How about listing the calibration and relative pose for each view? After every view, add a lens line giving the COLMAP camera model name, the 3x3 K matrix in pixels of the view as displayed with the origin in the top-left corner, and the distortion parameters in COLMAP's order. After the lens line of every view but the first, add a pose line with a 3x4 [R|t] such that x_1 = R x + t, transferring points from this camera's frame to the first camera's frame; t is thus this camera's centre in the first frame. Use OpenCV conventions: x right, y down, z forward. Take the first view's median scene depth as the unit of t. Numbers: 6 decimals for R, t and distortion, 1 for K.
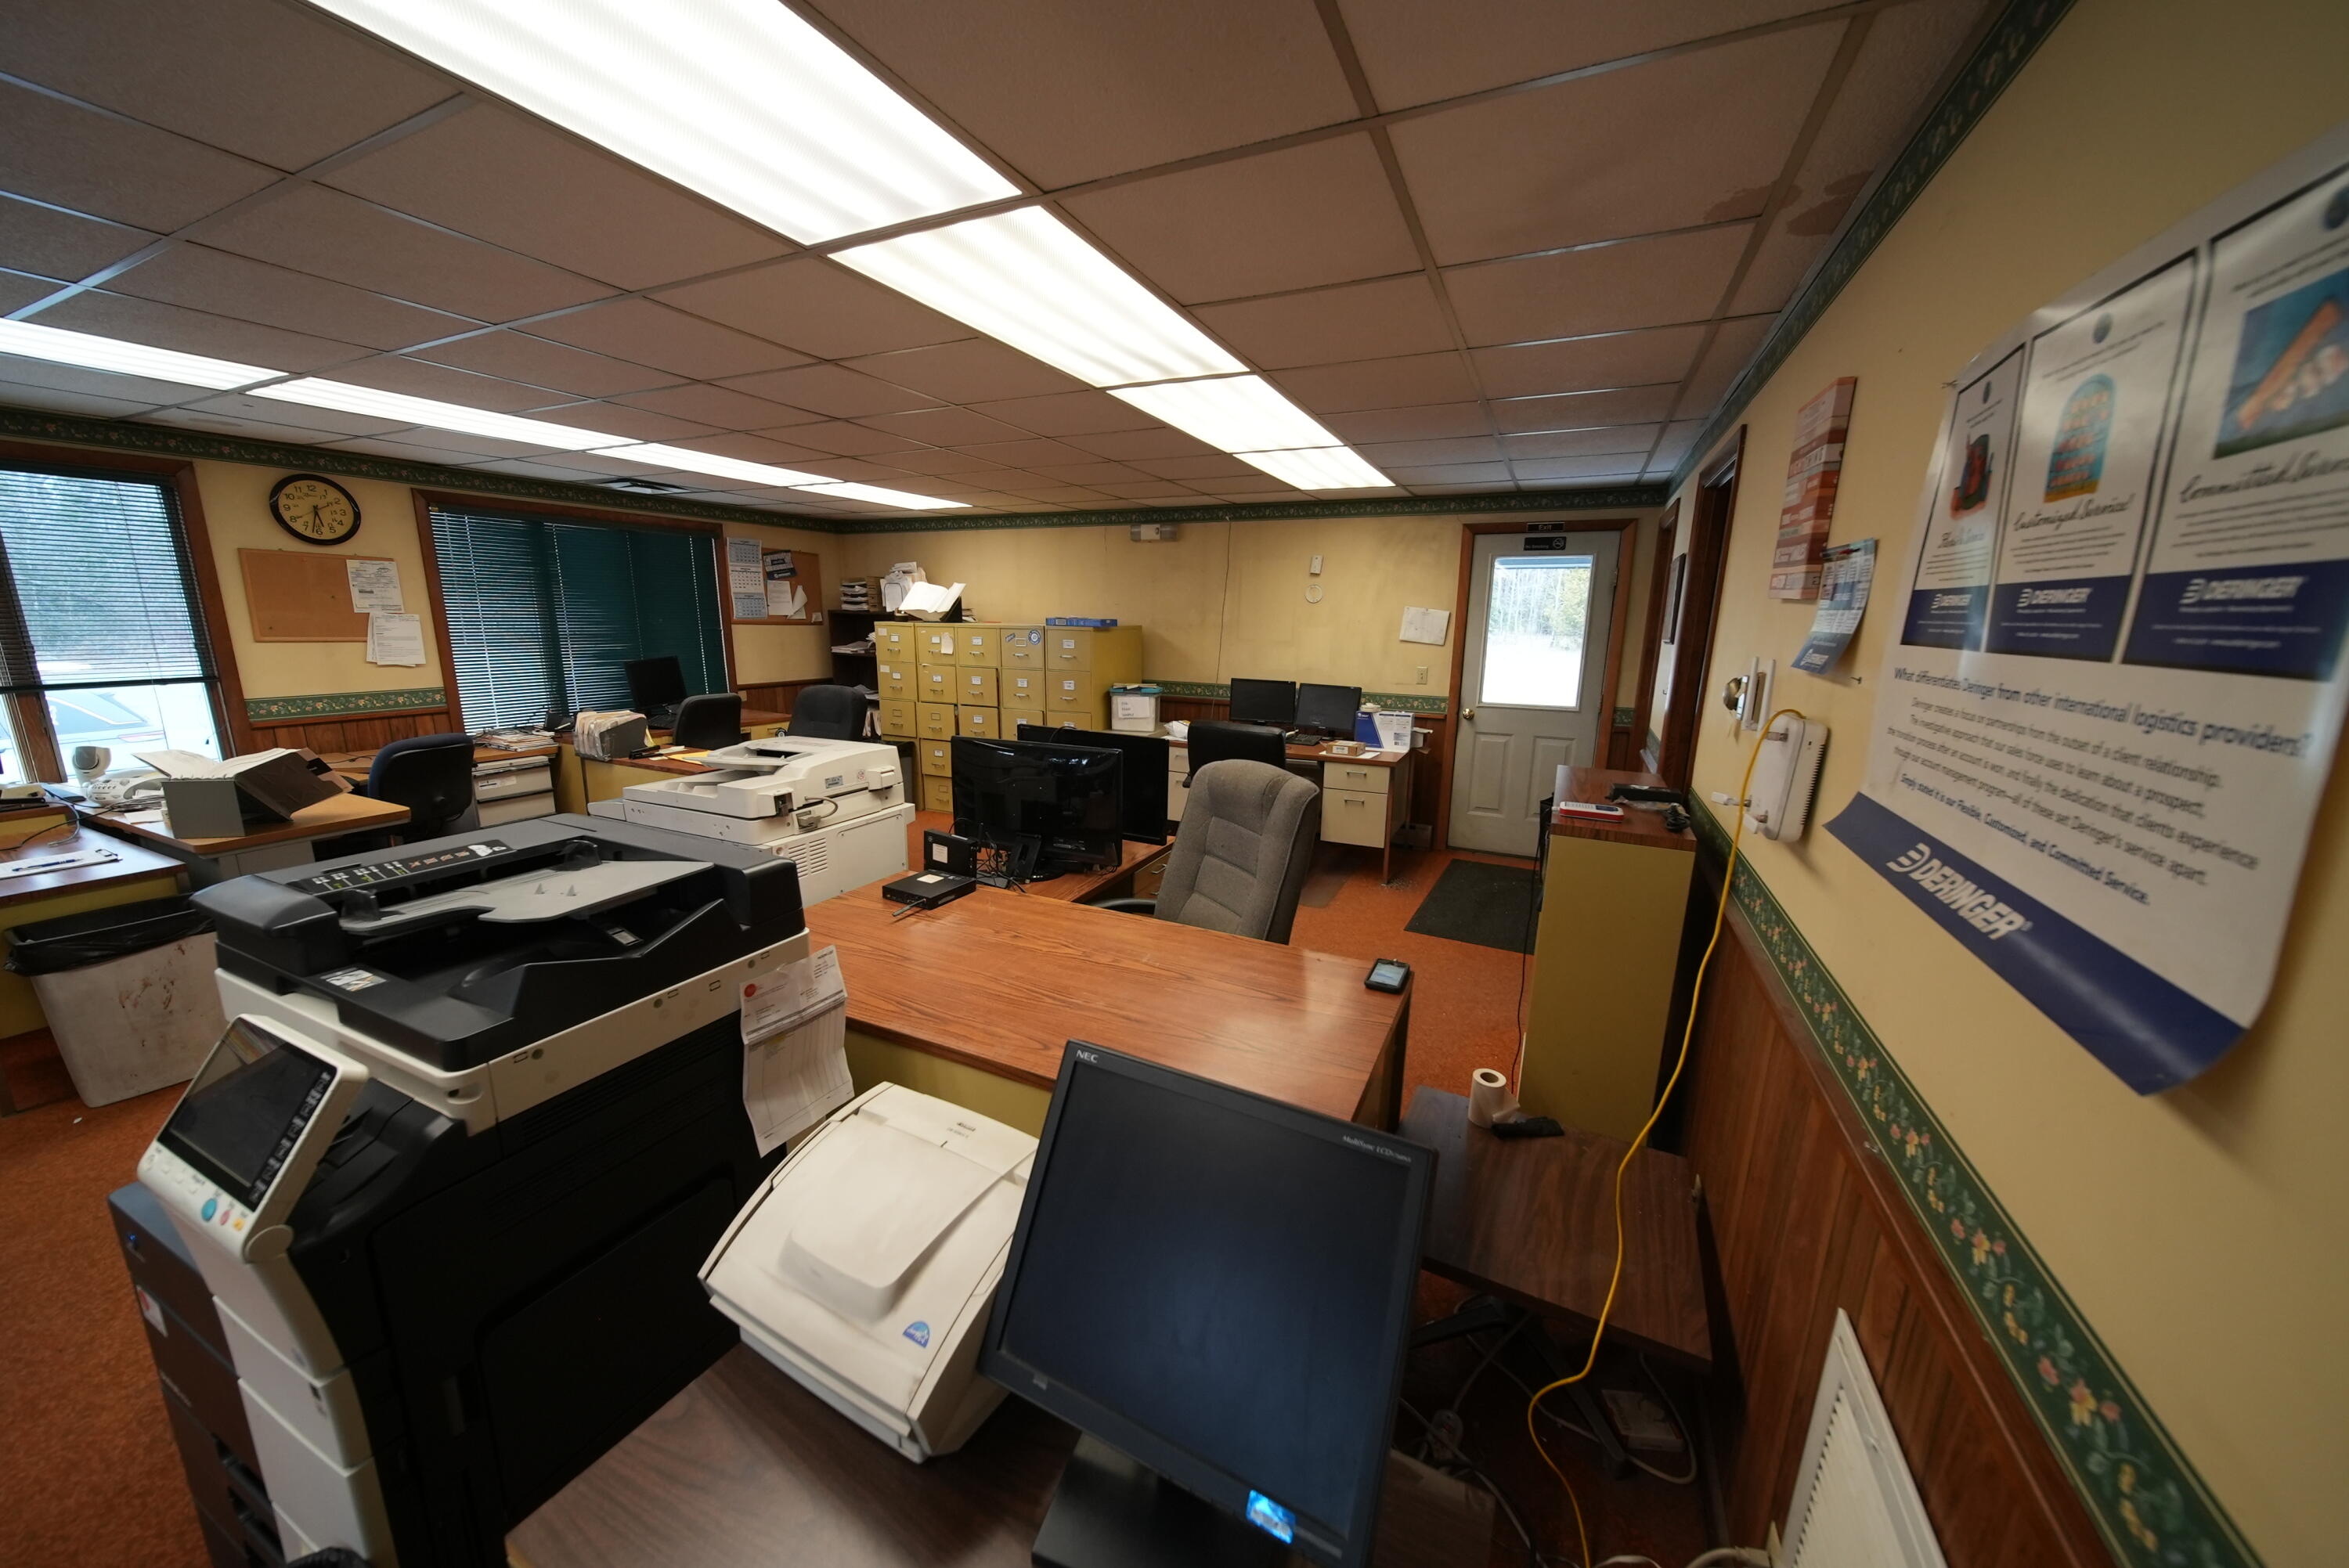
lens RADIAL K [[820.0, 0, 1171.0], [0, 820.0, 792.4], [0, 0, 1]] dist [0.000023, -0.001450]
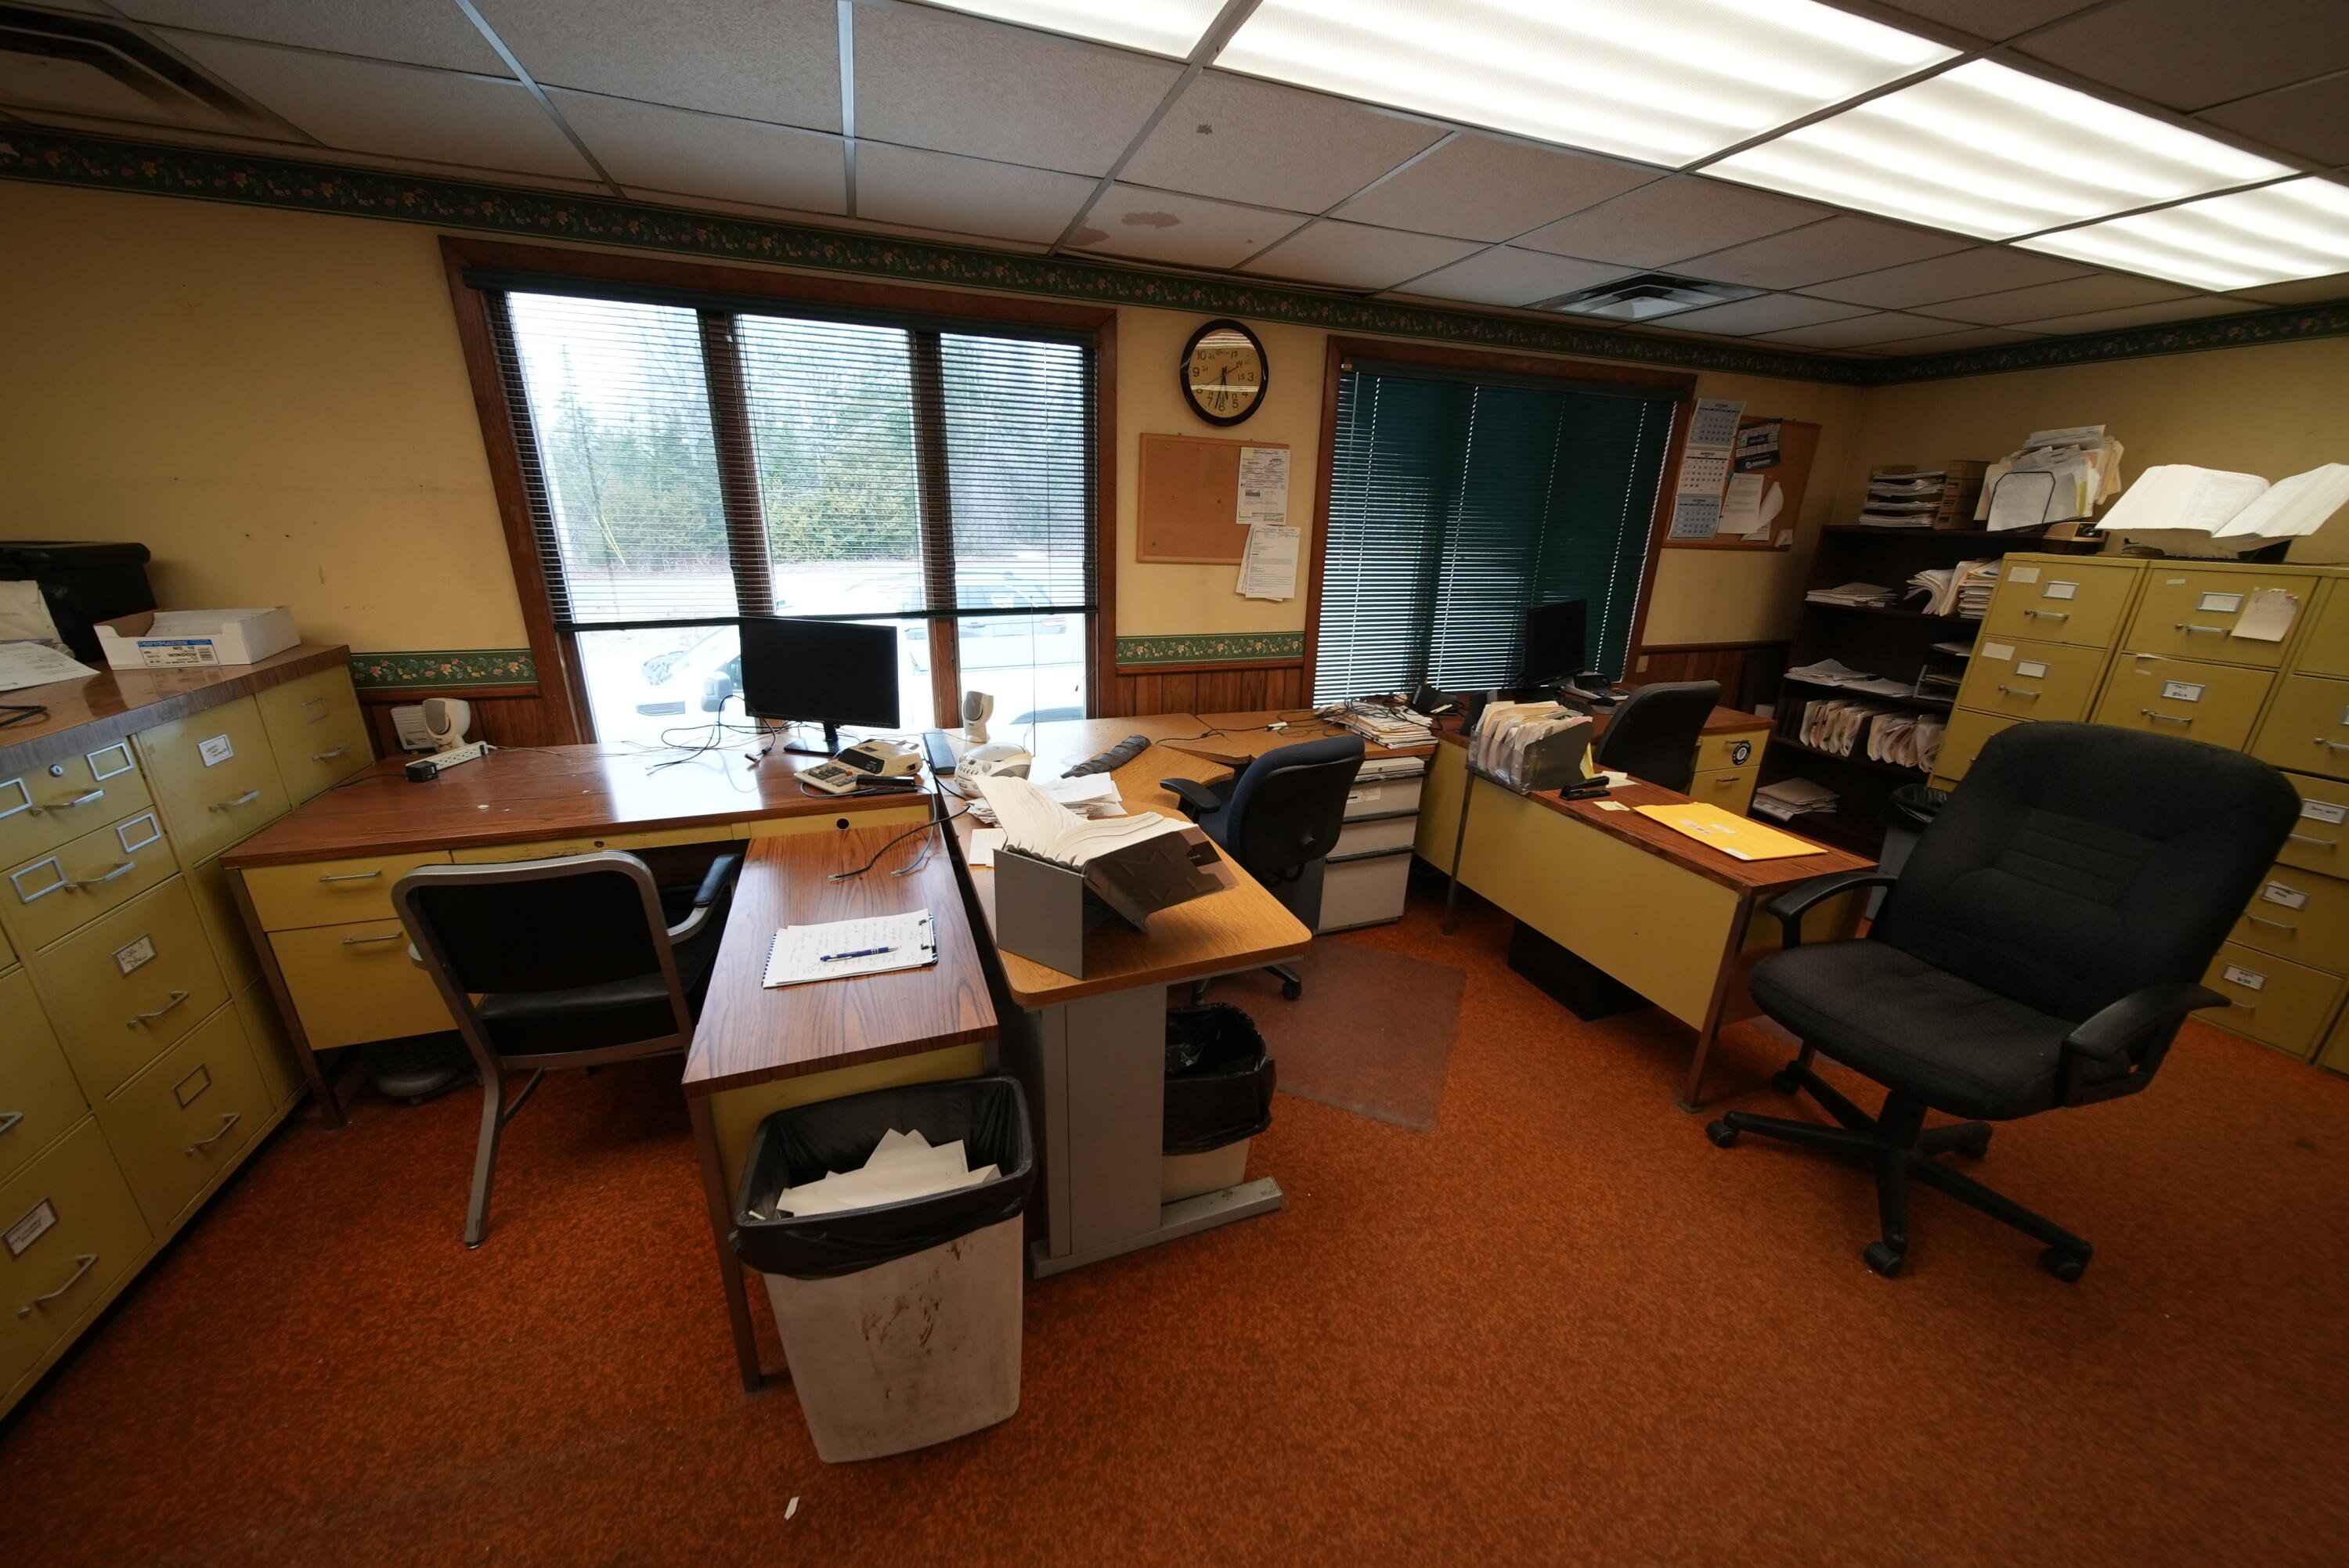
lens RADIAL K [[820.0, 0, 1167.5], [0, 820.0, 789.2], [0, 0, 1]] dist [0.000023, -0.001450]
pose [[0.710400, 0.226038, -0.666512, -0.440383], [-0.160945, 0.974103, 0.158810, -0.084295], [0.685148, -0.005547, 0.728382, 0.375443]]
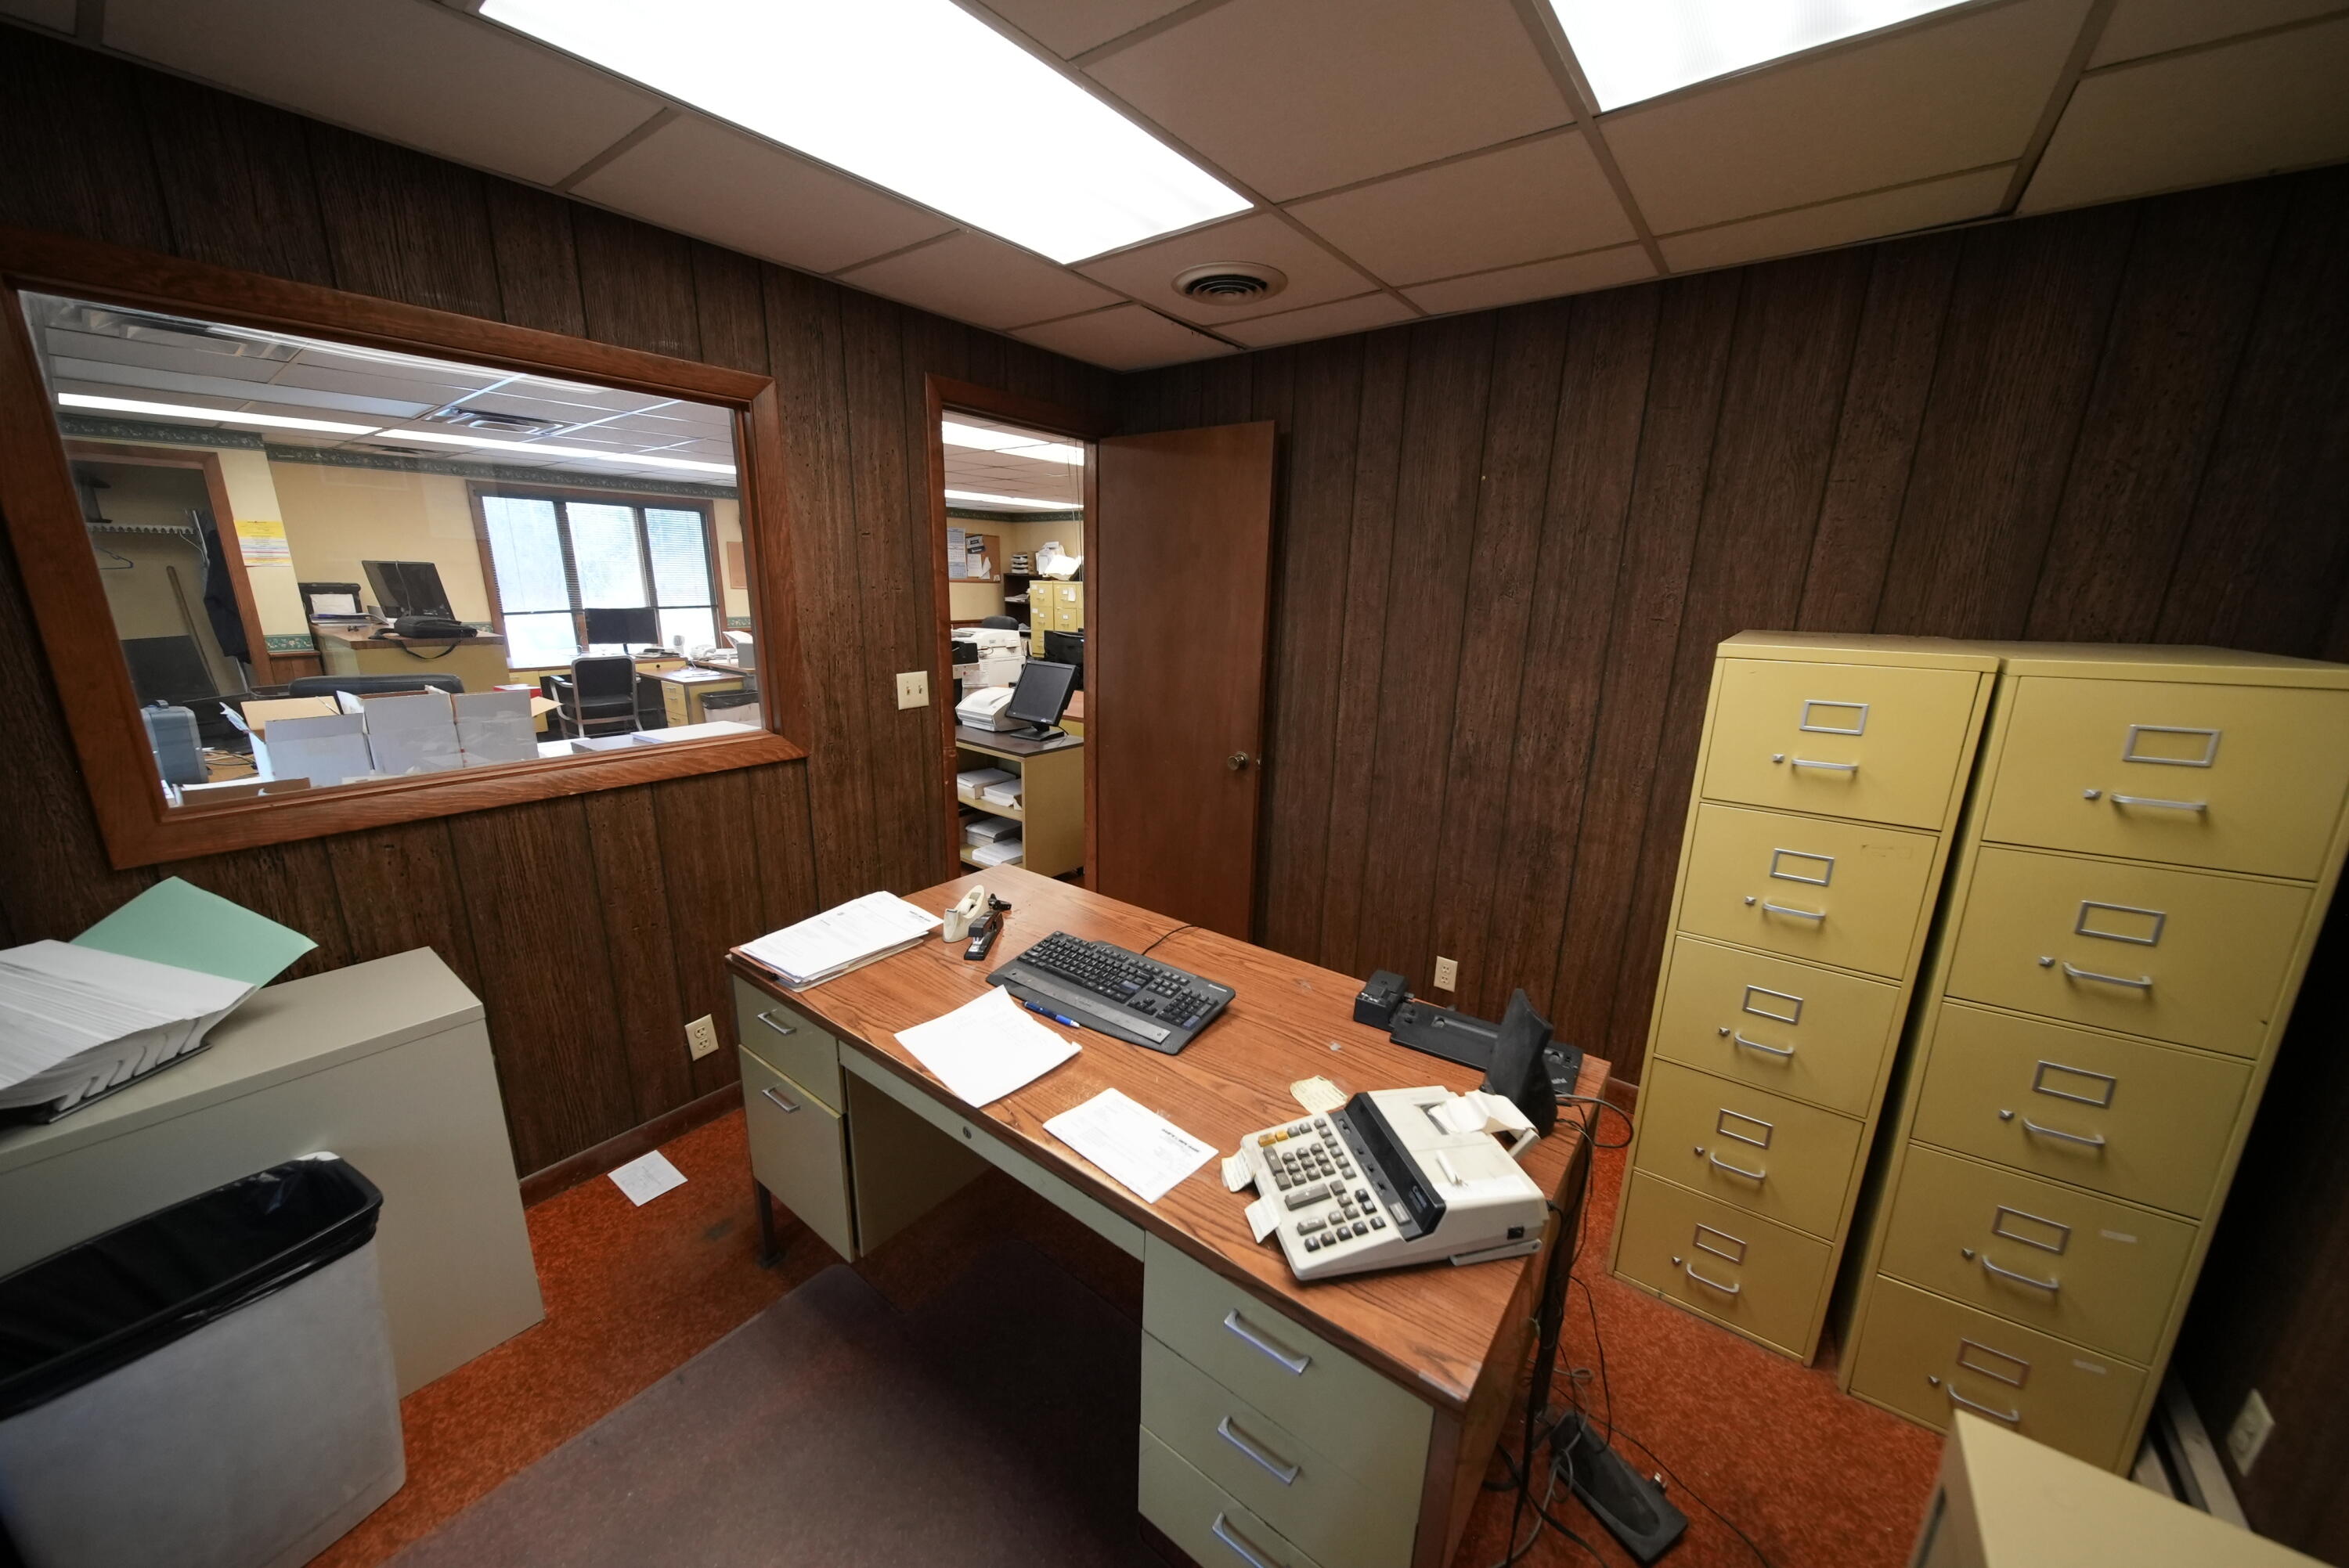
lens RADIAL K [[820.0, 0, 1176.4], [0, 820.0, 786.1], [0, 0, 1]] dist [0.000023, -0.001450]
pose [[0.979828, 0.051066, -0.193206, 0.294528], [-0.044569, 0.998290, 0.037829, 0.140530], [0.194808, -0.028455, 0.980429, -0.619424]]
